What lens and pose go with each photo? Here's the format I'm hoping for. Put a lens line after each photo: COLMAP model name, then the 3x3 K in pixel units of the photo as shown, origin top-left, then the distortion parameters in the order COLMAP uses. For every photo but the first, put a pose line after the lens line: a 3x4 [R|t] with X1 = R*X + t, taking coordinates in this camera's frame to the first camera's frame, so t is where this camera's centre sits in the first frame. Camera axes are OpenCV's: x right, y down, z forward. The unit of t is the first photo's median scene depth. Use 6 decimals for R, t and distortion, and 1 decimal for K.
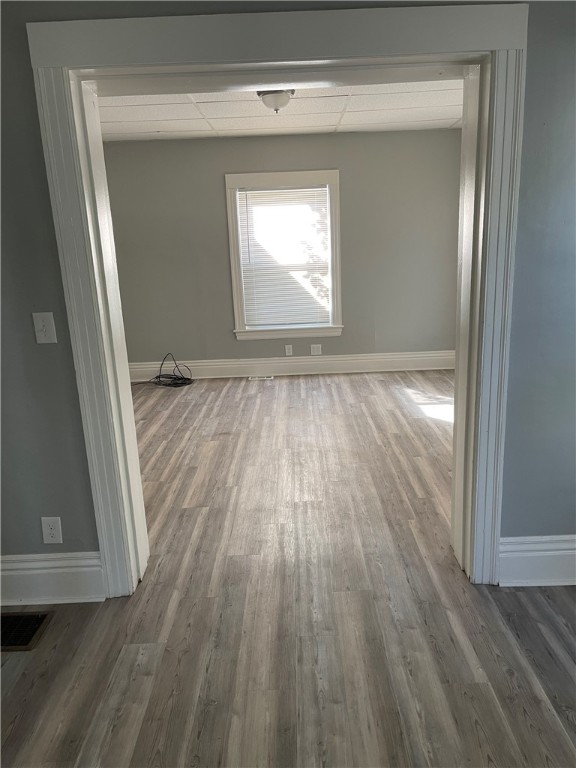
lens RADIAL K [[582.8, 0, 290.9], [0, 582.8, 385.3], [0, 0, 1]] dist [0.032759, -0.011486]
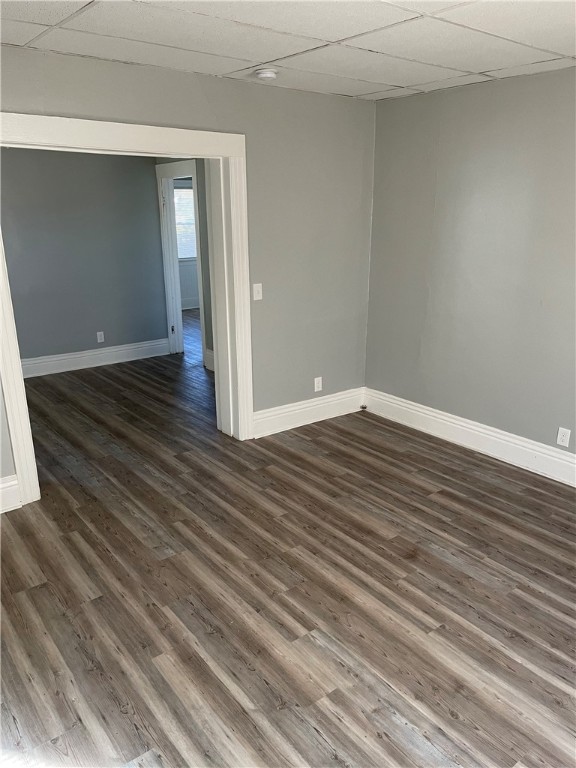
lens RADIAL K [[582.8, 0, 289.9], [0, 582.8, 384.3], [0, 0, 1]] dist [0.032759, -0.011486]
pose [[-0.786185, 0.225208, -0.575496, 0.434982], [-0.107571, 0.867150, 0.486292, -0.516822], [0.608558, 0.444222, -0.657514, 1.706545]]
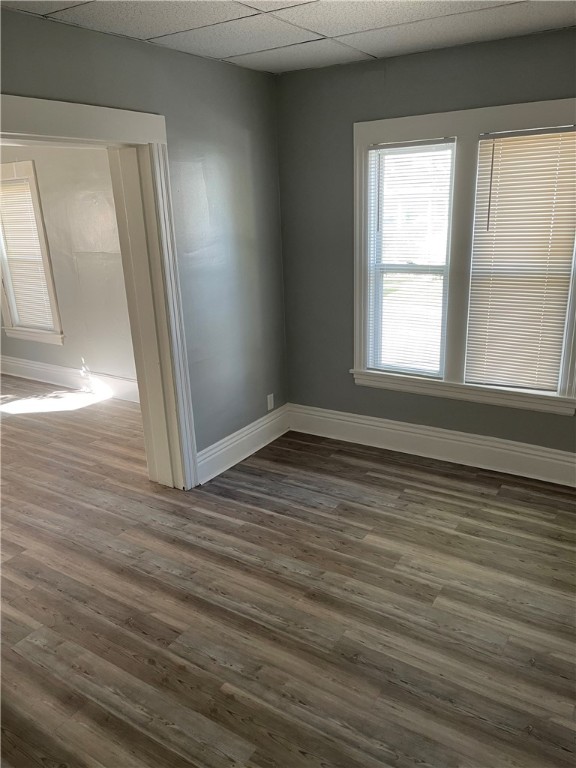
lens RADIAL K [[582.8, 0, 289.4], [0, 582.8, 384.5], [0, 0, 1]] dist [0.032759, -0.011486]
pose [[0.544892, -0.225357, 0.807655, -0.504671], [0.214077, 0.968675, 0.125856, -0.040490], [-0.810718, 0.104323, 0.576067, -0.070742]]
